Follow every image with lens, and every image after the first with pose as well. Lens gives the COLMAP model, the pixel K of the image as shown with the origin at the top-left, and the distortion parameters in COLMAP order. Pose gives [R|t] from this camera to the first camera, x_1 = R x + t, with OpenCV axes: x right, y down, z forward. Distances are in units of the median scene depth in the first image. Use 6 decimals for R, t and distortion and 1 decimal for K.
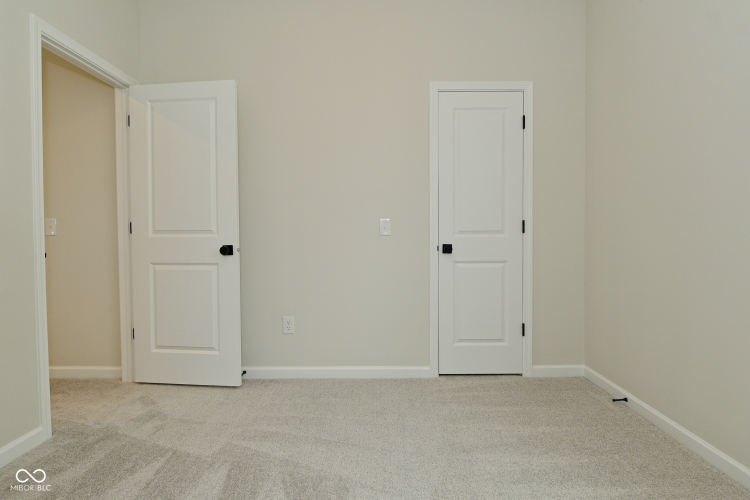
lens RADIAL K [[394.7, 0, 375.7], [0, 394.7, 243.7], [0, 0, 1]] dist [0.015898, -0.026177]
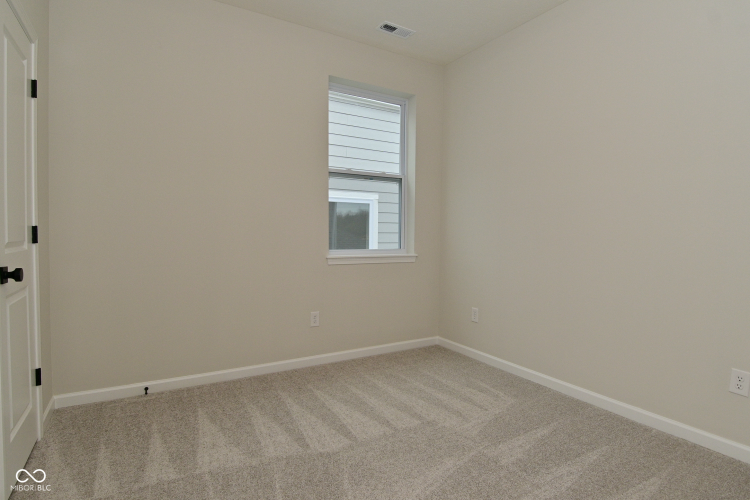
lens RADIAL K [[394.7, 0, 375.7], [0, 394.7, 243.7], [0, 0, 1]] dist [0.015898, -0.026177]
pose [[-0.505555, -0.024107, 0.862457, -0.554256], [0.012318, 0.999306, 0.035152, -0.043392], [-0.862706, 0.028395, -0.504907, 0.827104]]
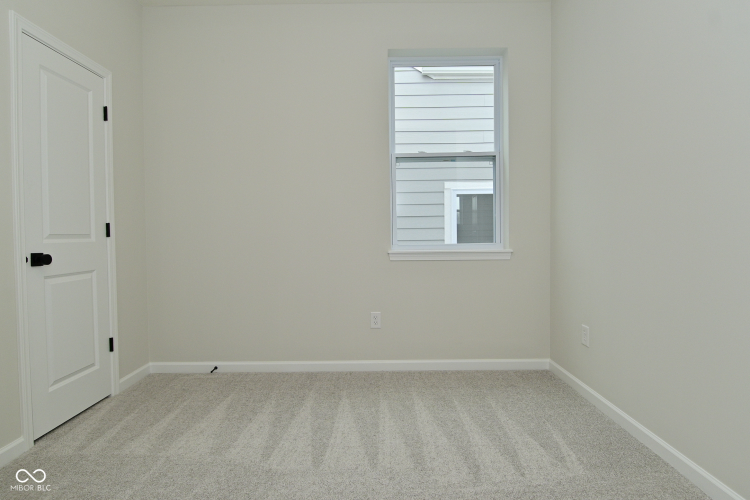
lens RADIAL K [[394.7, 0, 375.7], [0, 394.7, 243.7], [0, 0, 1]] dist [0.015898, -0.026177]
pose [[0.002803, -0.020351, 0.999789, -0.520243], [0.033583, 0.999231, 0.020245, -0.009297], [-0.999432, 0.033519, 0.003484, 0.391735]]
